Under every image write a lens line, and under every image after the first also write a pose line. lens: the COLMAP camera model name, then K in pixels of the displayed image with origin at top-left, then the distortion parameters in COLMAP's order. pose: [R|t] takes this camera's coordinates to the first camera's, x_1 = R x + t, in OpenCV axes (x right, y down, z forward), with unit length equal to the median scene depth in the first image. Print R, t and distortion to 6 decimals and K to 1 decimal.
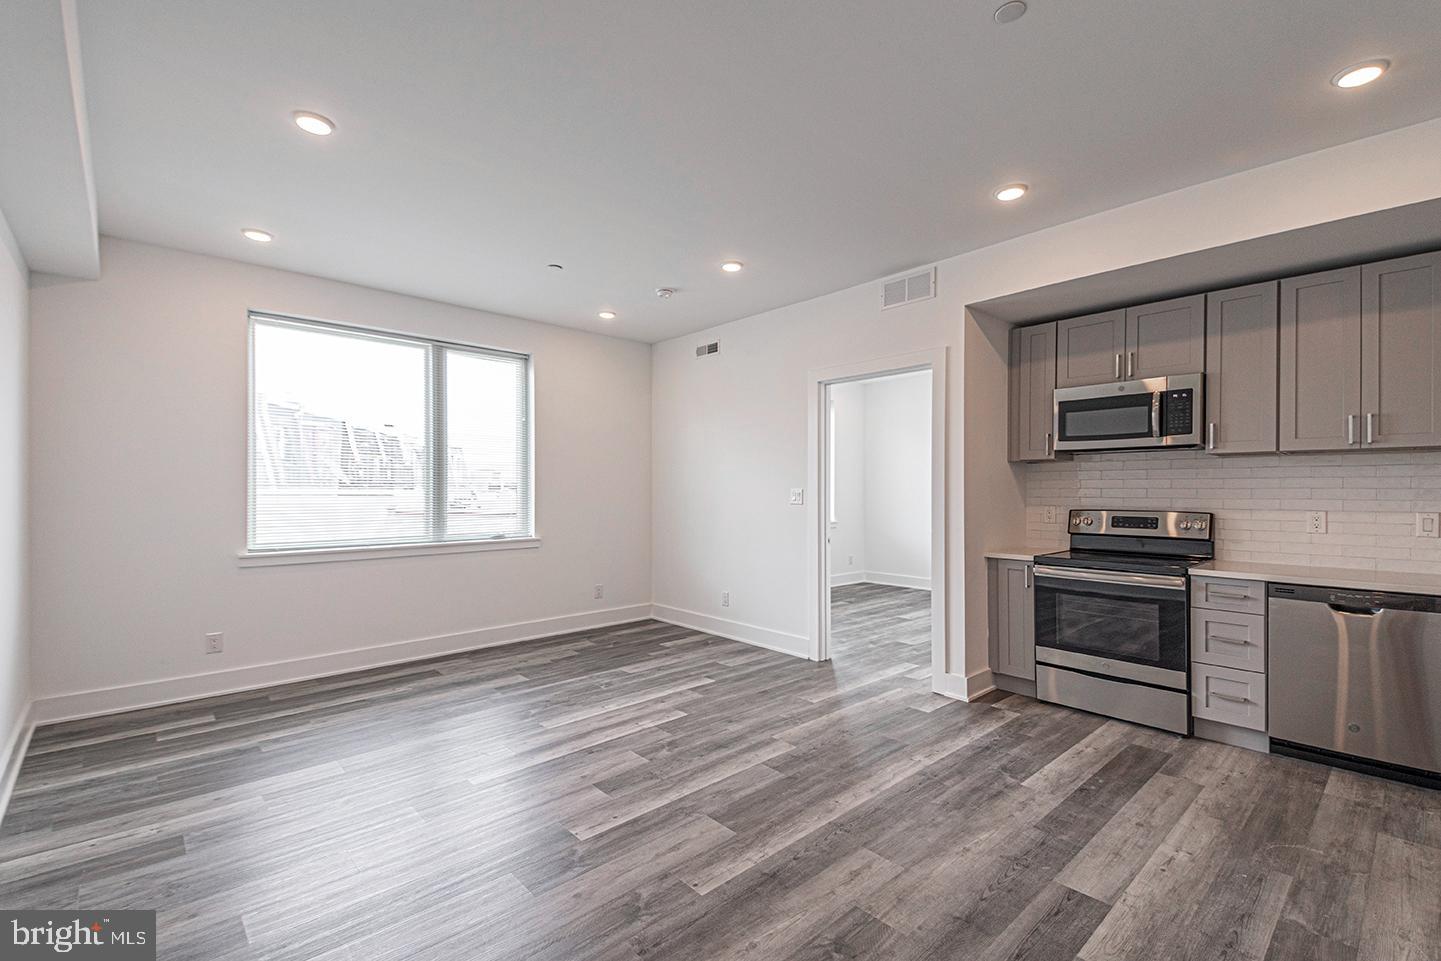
lens RADIAL K [[636.3, 0, 719.8], [0, 636.3, 490.6], [0, 0, 1]] dist [0.054969, -0.020936]
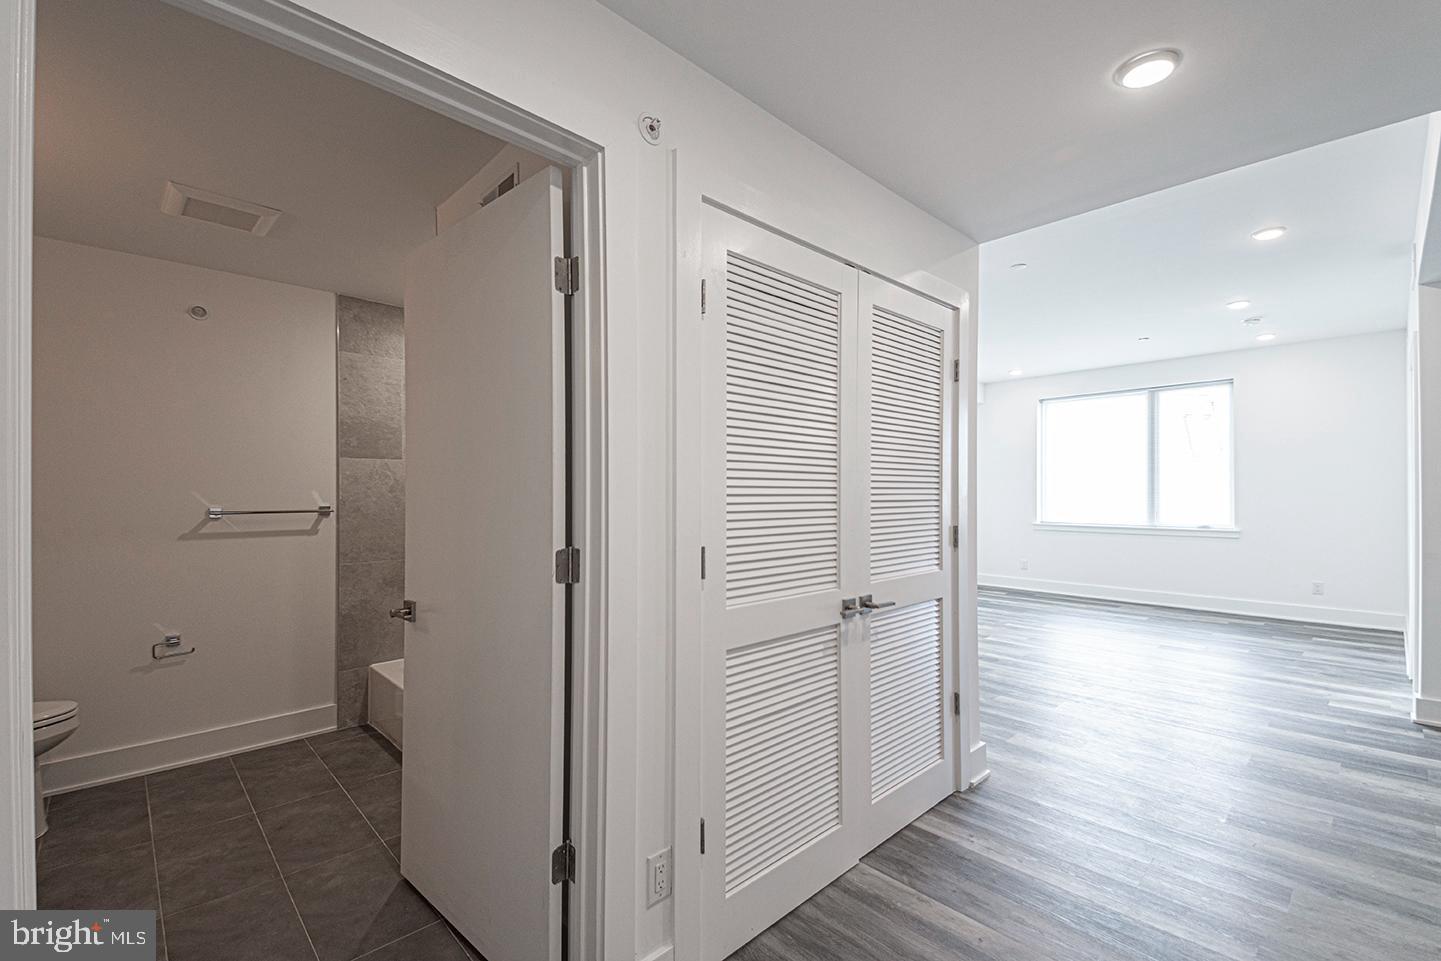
lens RADIAL K [[636.3, 0, 745.3], [0, 636.3, 482.5], [0, 0, 1]] dist [0.054969, -0.020936]
pose [[0.059754, -0.008279, -0.998179, 1.348851], [-0.009766, 0.999913, -0.008878, 0.005691], [0.998165, 0.010279, 0.059668, -0.004013]]
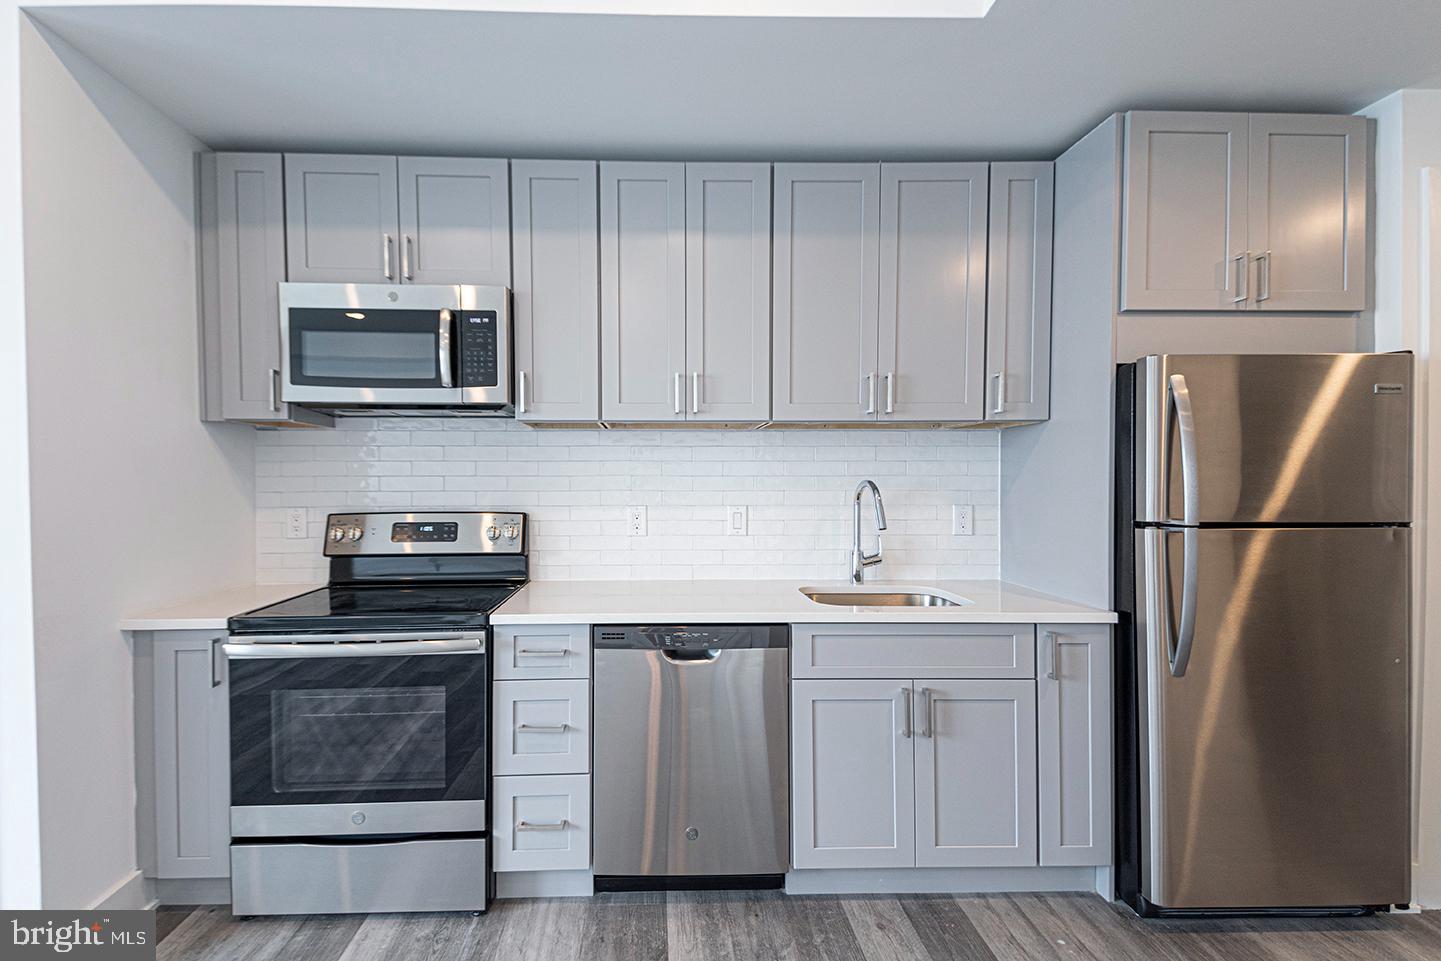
lens RADIAL K [[636.3, 0, 694.9], [0, 636.3, 494.9], [0, 0, 1]] dist [0.054969, -0.020936]
pose [[0.661302, -0.019170, 0.749875, 0.387224], [0.009406, 0.999807, 0.017264, 0.007047], [-0.750061, -0.004364, 0.661355, 0.454690]]
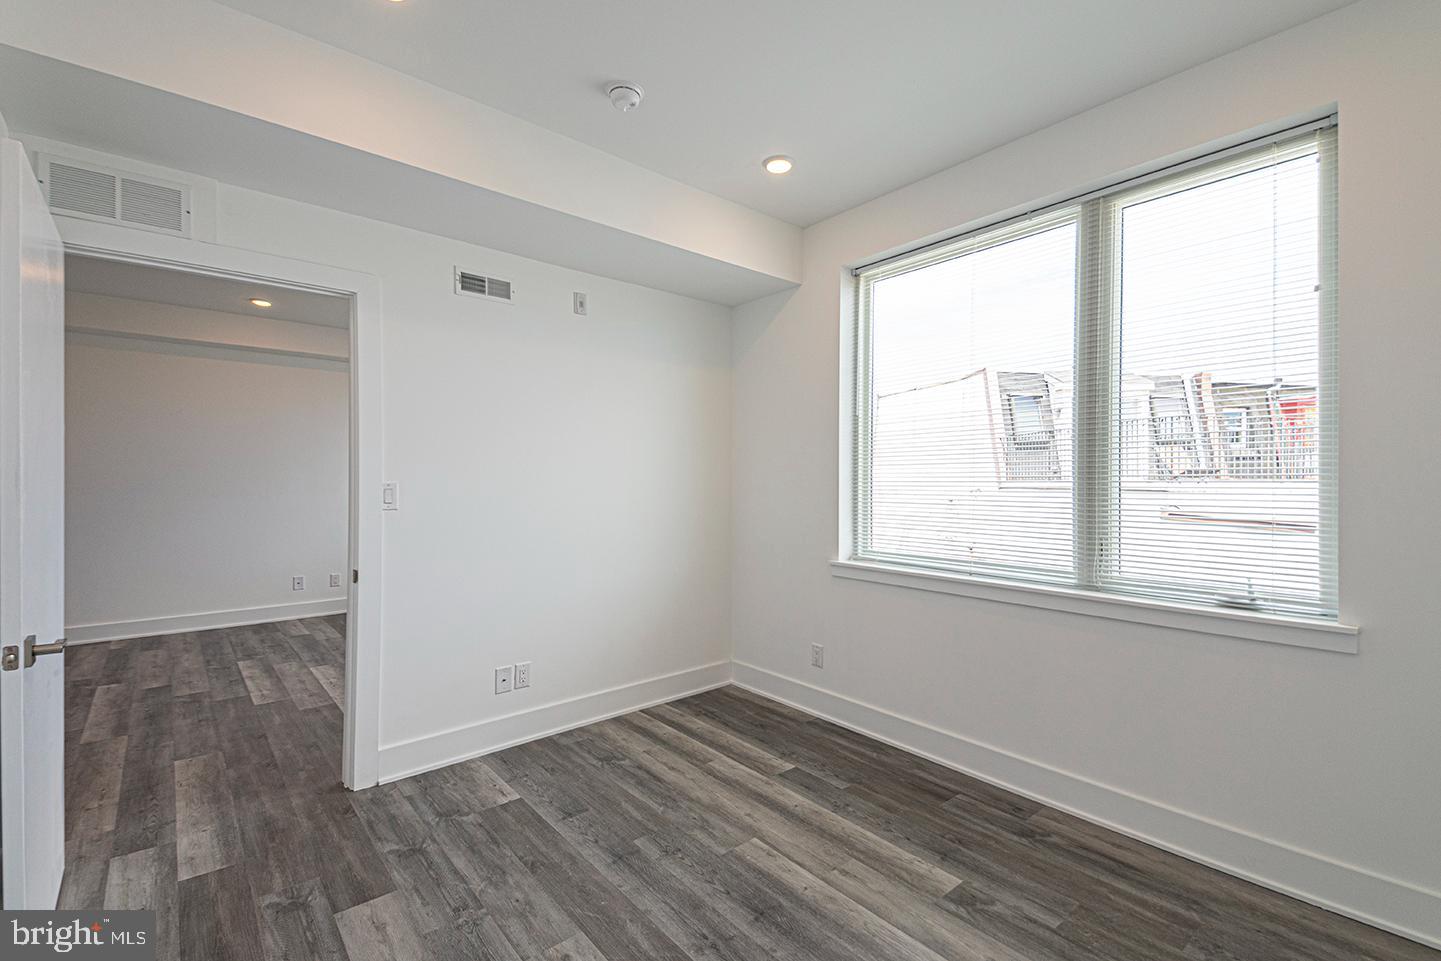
lens RADIAL K [[636.3, 0, 703.4], [0, 636.3, 496.8], [0, 0, 1]] dist [0.054969, -0.020936]
pose [[-0.044751, 0.020279, -0.998792, 0.955770], [-0.011654, 0.999715, 0.020820, -0.013475], [0.998930, 0.012572, -0.044502, 1.764119]]
